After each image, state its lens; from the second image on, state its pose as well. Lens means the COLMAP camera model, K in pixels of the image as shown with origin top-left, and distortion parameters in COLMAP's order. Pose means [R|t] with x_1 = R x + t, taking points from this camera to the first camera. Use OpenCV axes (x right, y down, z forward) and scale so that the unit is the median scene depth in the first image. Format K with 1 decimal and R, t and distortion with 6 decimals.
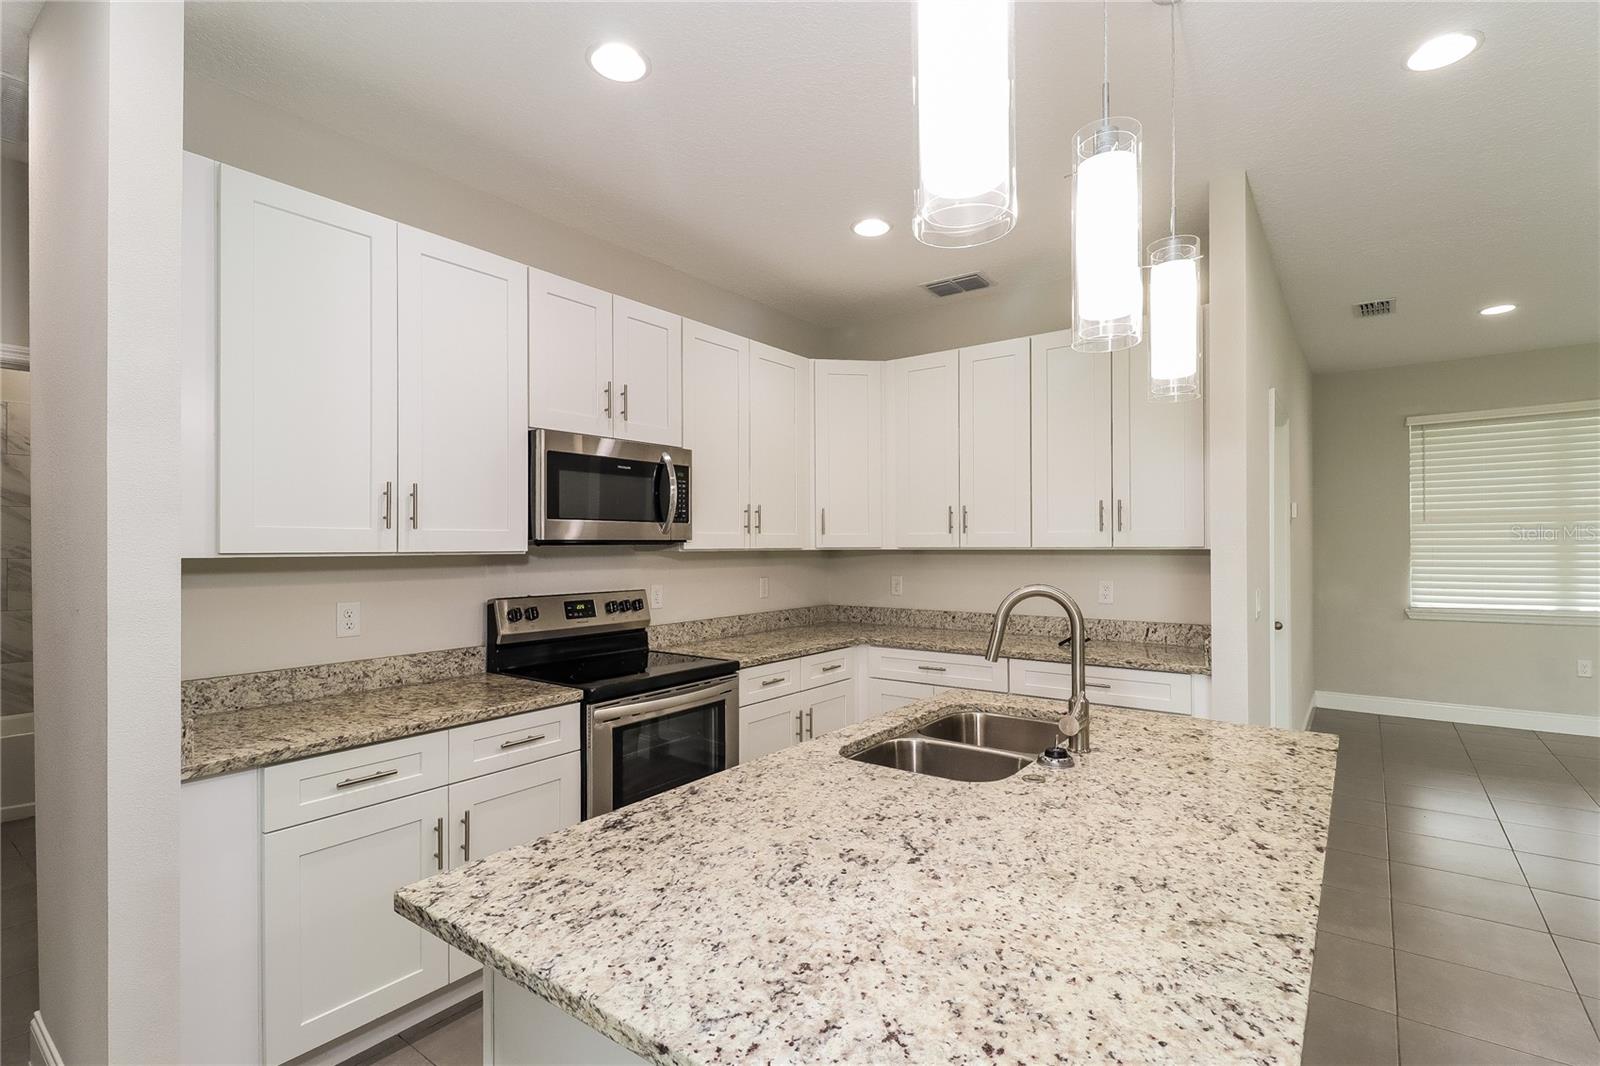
lens RADIAL K [[748.5, 0, 800.7], [0, 748.5, 547.9], [0, 0, 1]] dist [0.019343, -0.012371]
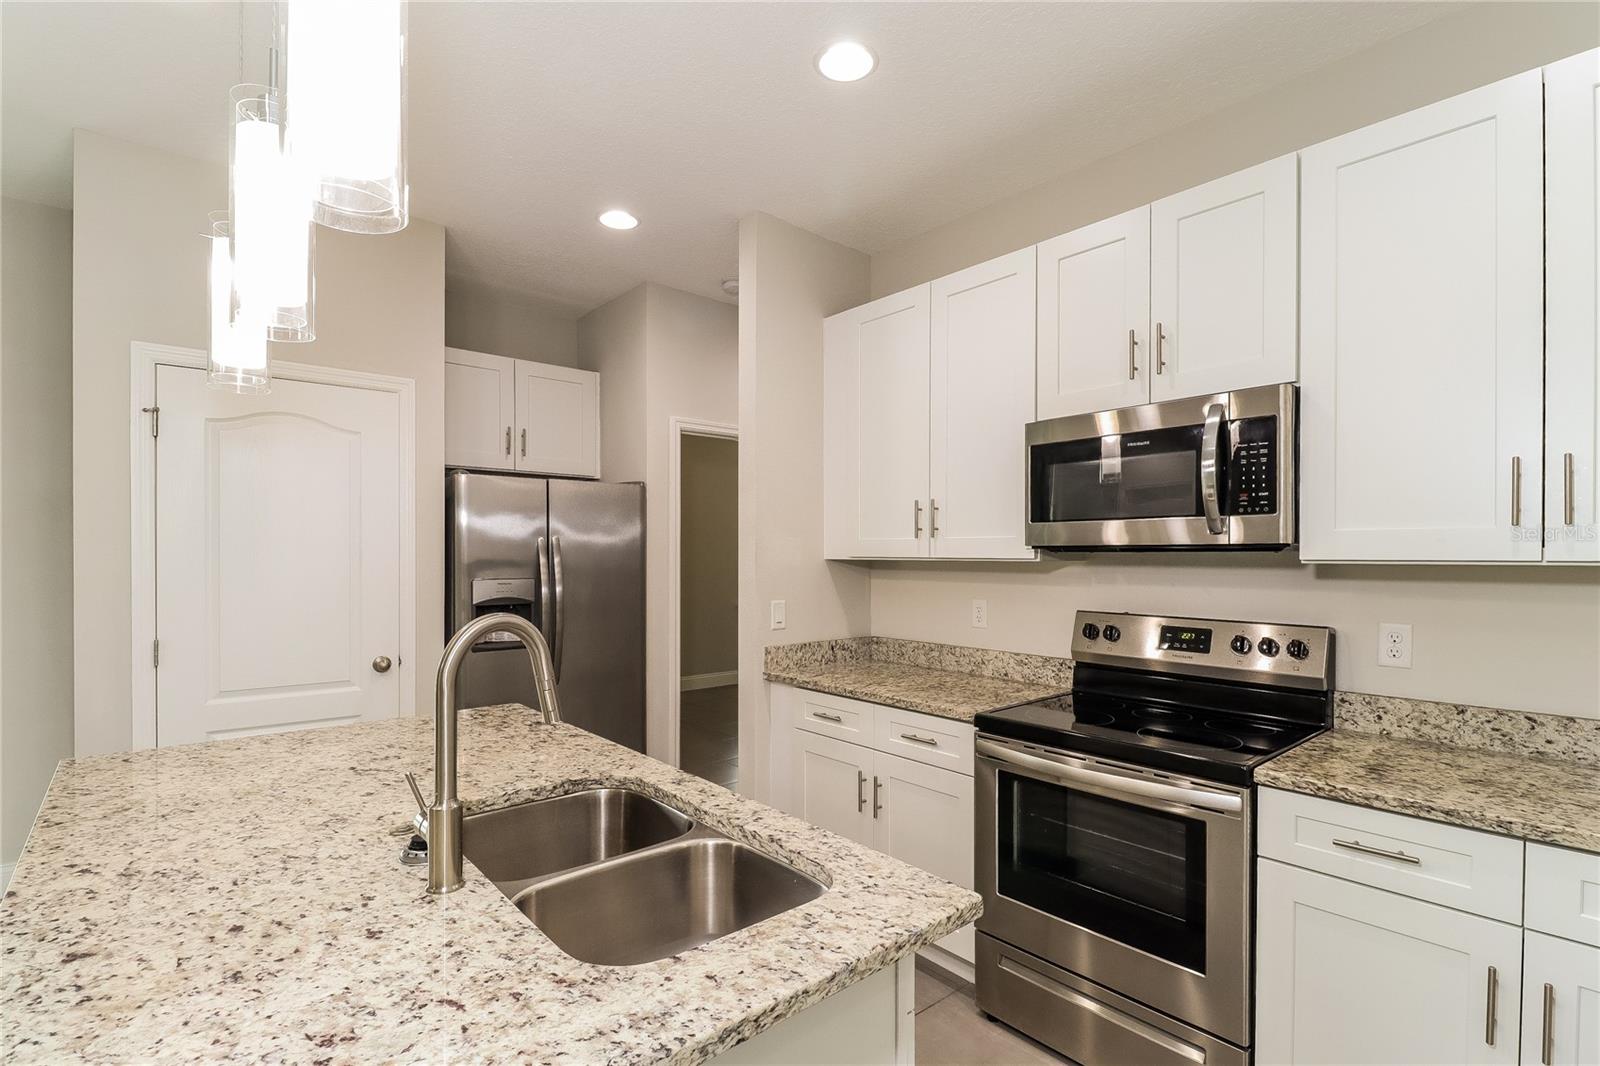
lens RADIAL K [[758.9, 0, 807.5], [0, 758.9, 545.6], [0, 0, 1]] dist [0.013862, -0.012440]
pose [[-0.215504, -0.005648, -0.976487, 0.602675], [-0.004112, 0.999980, -0.004877, -0.005487], [0.976494, 0.002964, -0.215523, 0.933961]]
